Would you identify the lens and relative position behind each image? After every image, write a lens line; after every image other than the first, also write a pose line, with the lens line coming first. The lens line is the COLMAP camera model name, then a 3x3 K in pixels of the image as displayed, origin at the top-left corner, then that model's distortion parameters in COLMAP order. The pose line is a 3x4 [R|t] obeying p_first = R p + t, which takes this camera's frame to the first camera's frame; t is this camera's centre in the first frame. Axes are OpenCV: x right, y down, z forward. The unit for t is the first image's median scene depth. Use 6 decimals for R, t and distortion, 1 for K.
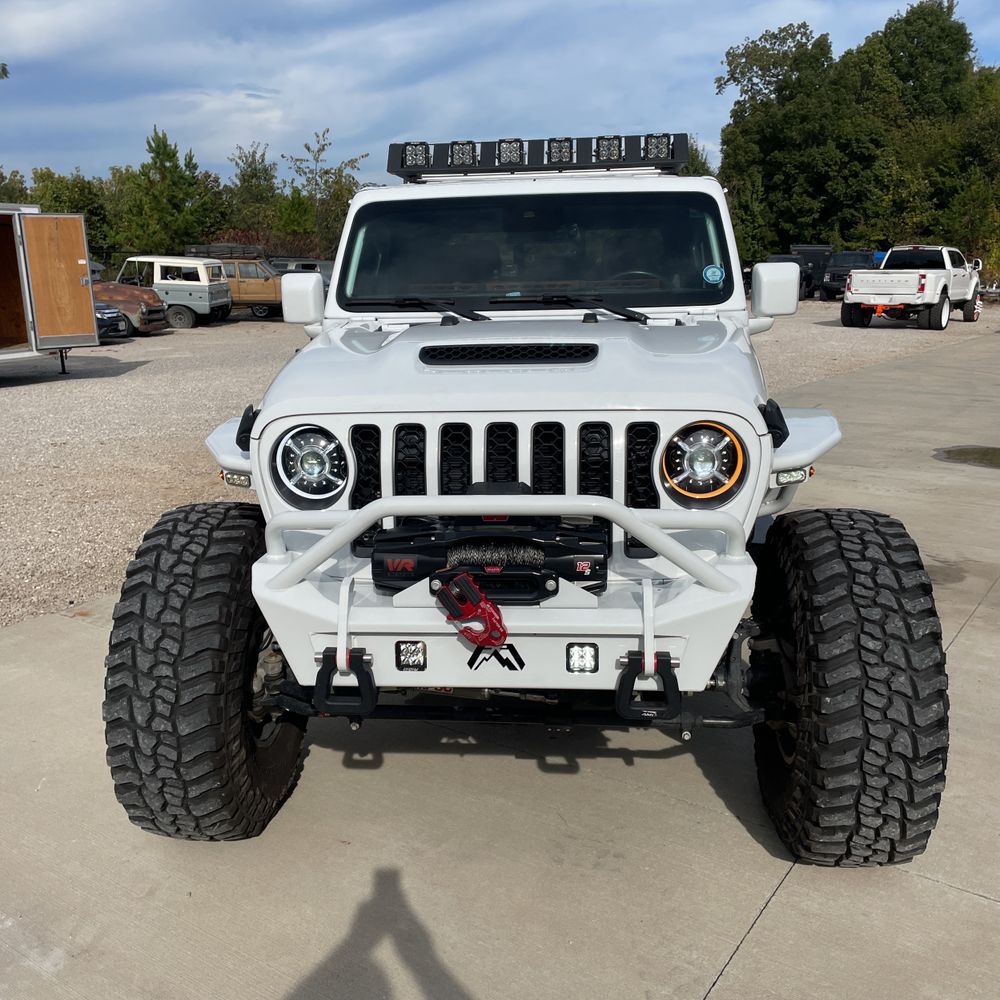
lens RADIAL K [[1019.9, 0, 500.0], [0, 1019.9, 500.0], [0, 0, 1]] dist [0.087770, -0.119287]
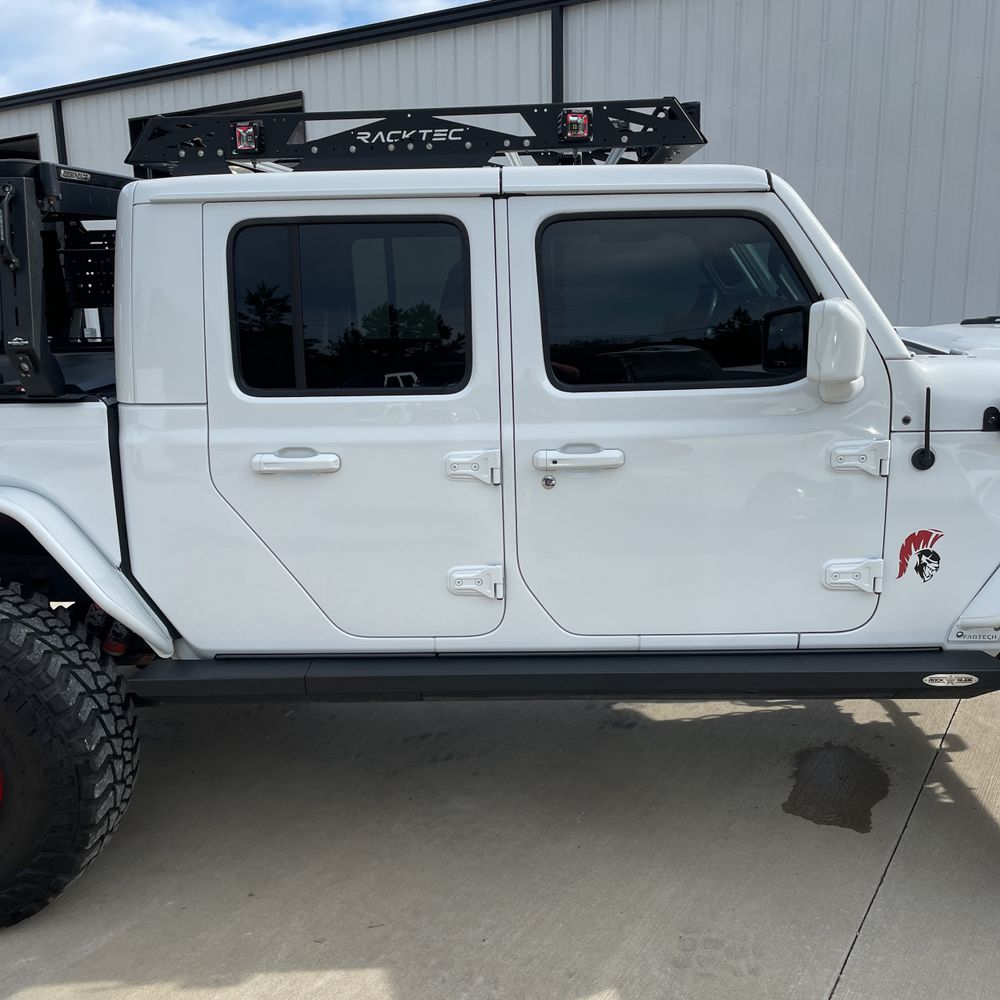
lens RADIAL K [[1013.7, 0, 499.0], [0, 1013.7, 507.4], [0, 0, 1]] dist [0.101676, -0.139086]
pose [[-0.040403, -0.219343, 0.974811, -0.125583], [0.246727, 0.943206, 0.222458, -0.044813], [-0.968242, 0.249500, 0.016009, 0.187831]]
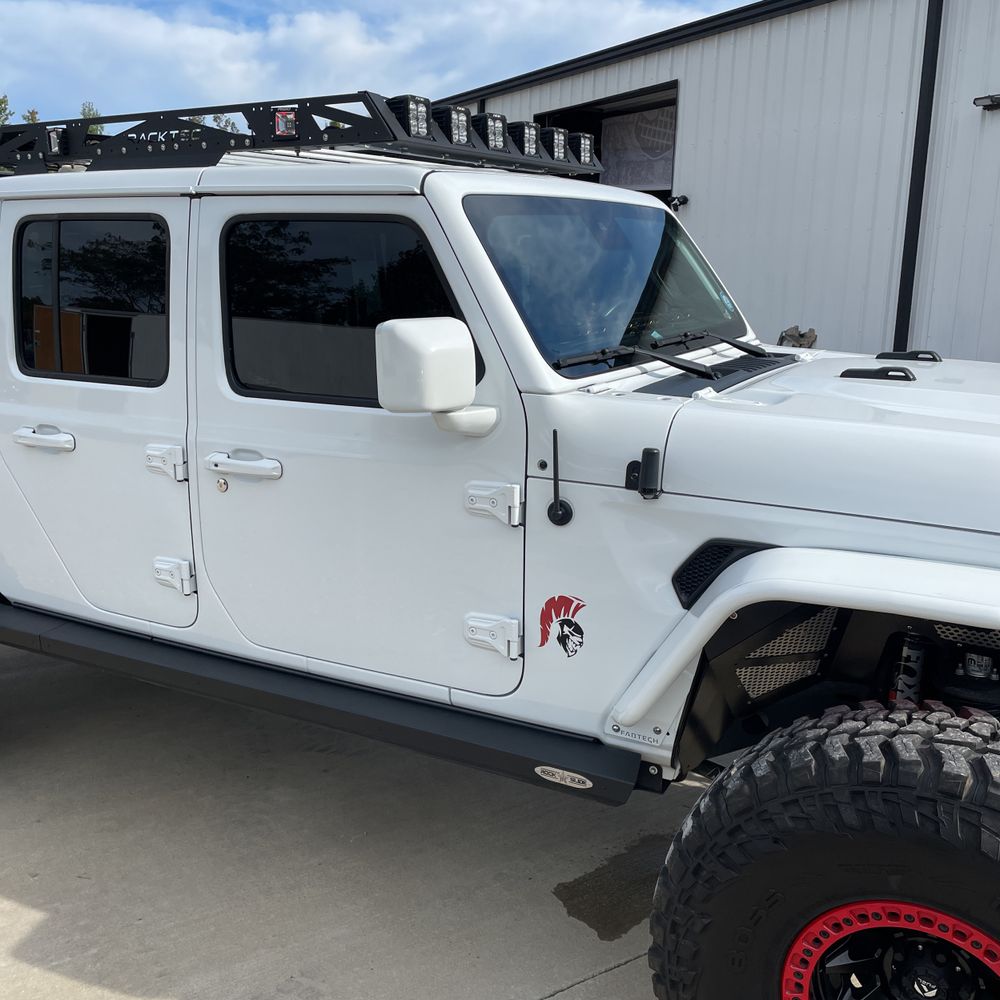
lens RADIAL K [[1013.7, 0, 499.0], [0, 1013.7, 507.4], [0, 0, 1]] dist [0.101676, -0.139086]
pose [[0.411403, -0.203002, 0.888559, -0.104717], [0.196029, 0.971774, 0.131252, -0.028808], [-0.890124, 0.120186, 0.439585, 0.113965]]
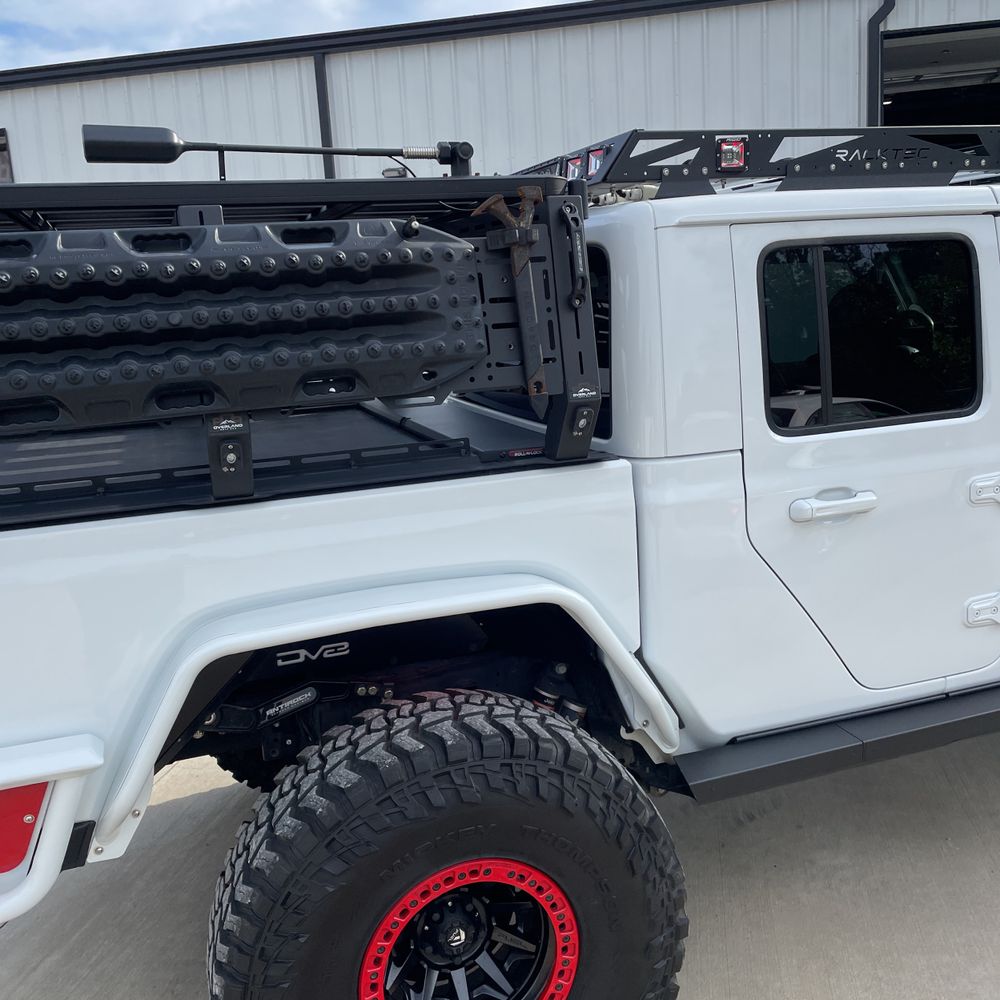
lens RADIAL K [[1003.5, 0, 502.4], [0, 1003.5, 490.4], [0, 0, 1]] dist [0.093624, -0.118840]
pose [[-0.411218, -0.136088, 0.901321, -0.093523], [0.262899, 0.929069, 0.260222, -0.064784], [-0.872802, 0.343965, -0.346273, 0.267303]]
